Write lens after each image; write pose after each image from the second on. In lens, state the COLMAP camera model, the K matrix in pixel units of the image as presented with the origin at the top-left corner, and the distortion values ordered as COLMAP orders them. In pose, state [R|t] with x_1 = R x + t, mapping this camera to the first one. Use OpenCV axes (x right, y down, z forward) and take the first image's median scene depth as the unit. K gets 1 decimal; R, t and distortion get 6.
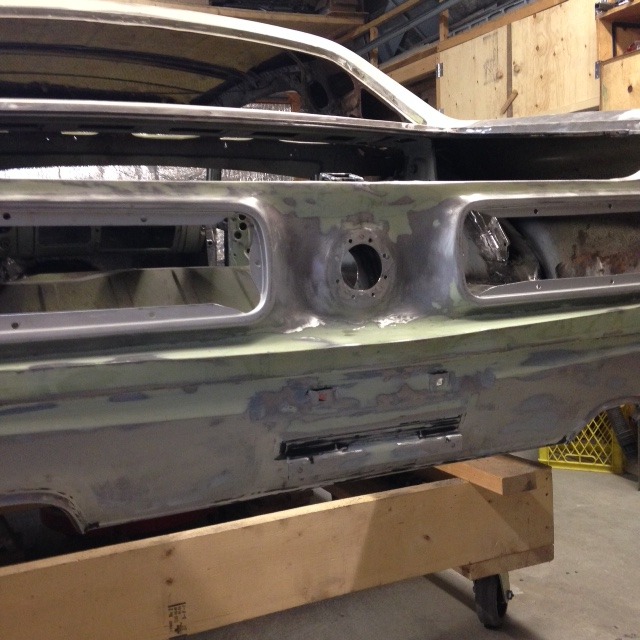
lens RADIAL K [[809.3, 0, 323.0], [0, 809.3, 317.0], [0, 0, 1]] dist [0.104654, 0.000000]
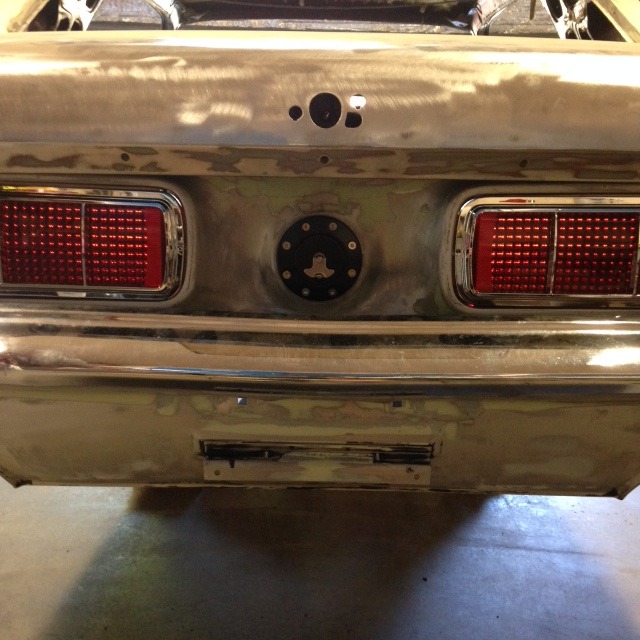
lens RADIAL K [[809.3, 0, 320.9], [0, 809.3, 316.9], [0, 0, 1]] dist [0.104654, 0.000000]
pose [[0.898215, 0.143085, -0.415616, 0.304327], [-0.091280, 0.985641, 0.142057, -0.089109], [0.429975, -0.089660, 0.898378, 0.164576]]
